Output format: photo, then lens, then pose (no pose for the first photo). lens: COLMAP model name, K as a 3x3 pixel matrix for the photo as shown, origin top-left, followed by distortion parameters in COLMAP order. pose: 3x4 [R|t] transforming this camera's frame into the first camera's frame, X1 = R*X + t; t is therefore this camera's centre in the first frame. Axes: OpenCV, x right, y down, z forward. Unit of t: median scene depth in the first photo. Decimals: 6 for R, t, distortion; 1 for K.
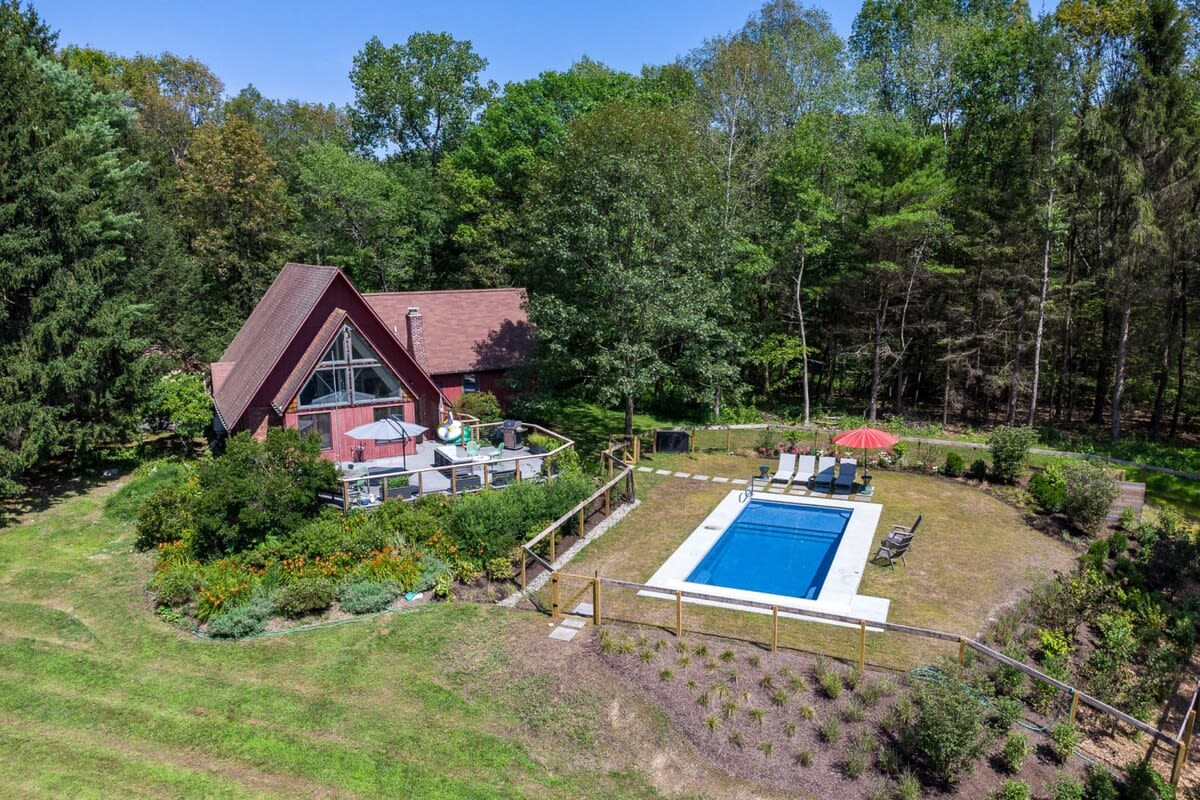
lens RADIAL K [[865.5, 0, 601.4], [0, 865.5, 388.3], [0, 0, 1]] dist [0.003253, 0.002492]
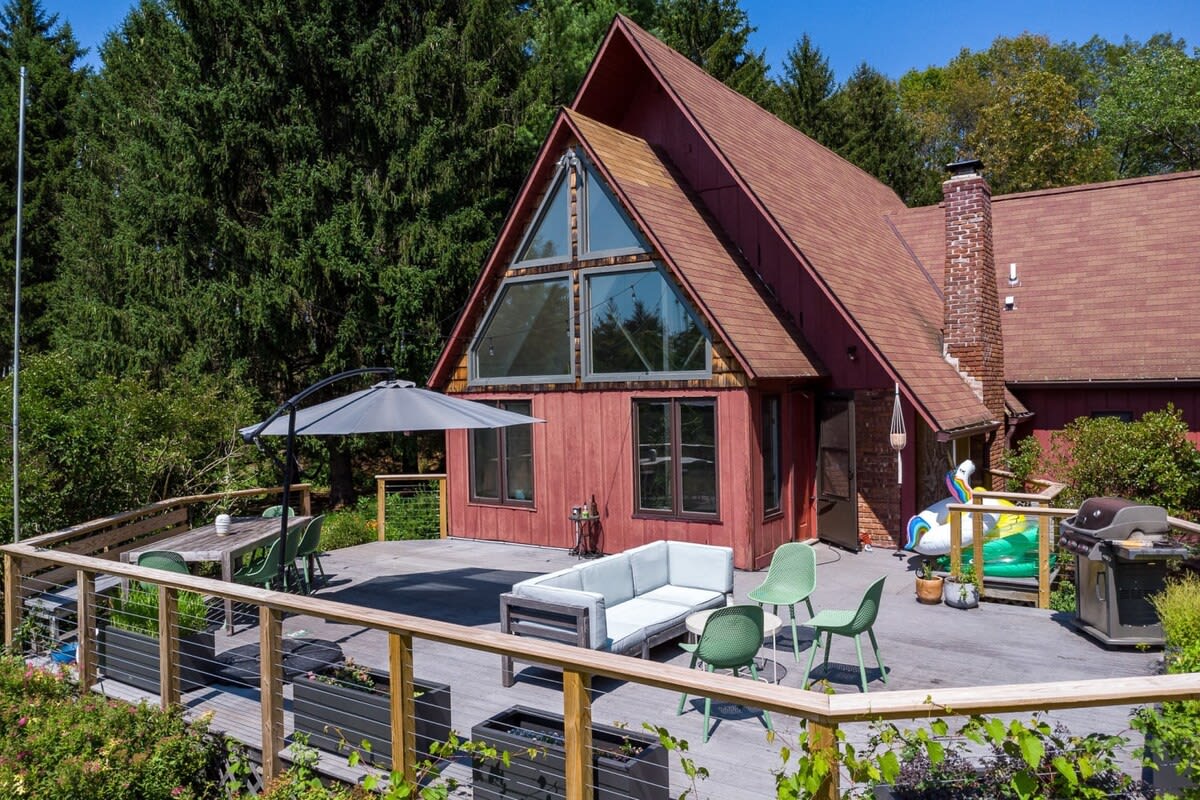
lens RADIAL K [[883.6, 0, 587.3], [0, 883.6, 403.7], [0, 0, 1]] dist [-0.001661, -0.002206]
pose [[0.468524, 0.015480, -0.883315, 0.025284], [-0.135763, 0.989232, -0.054675, 0.049056], [0.872957, 0.145538, 0.465581, 0.902804]]
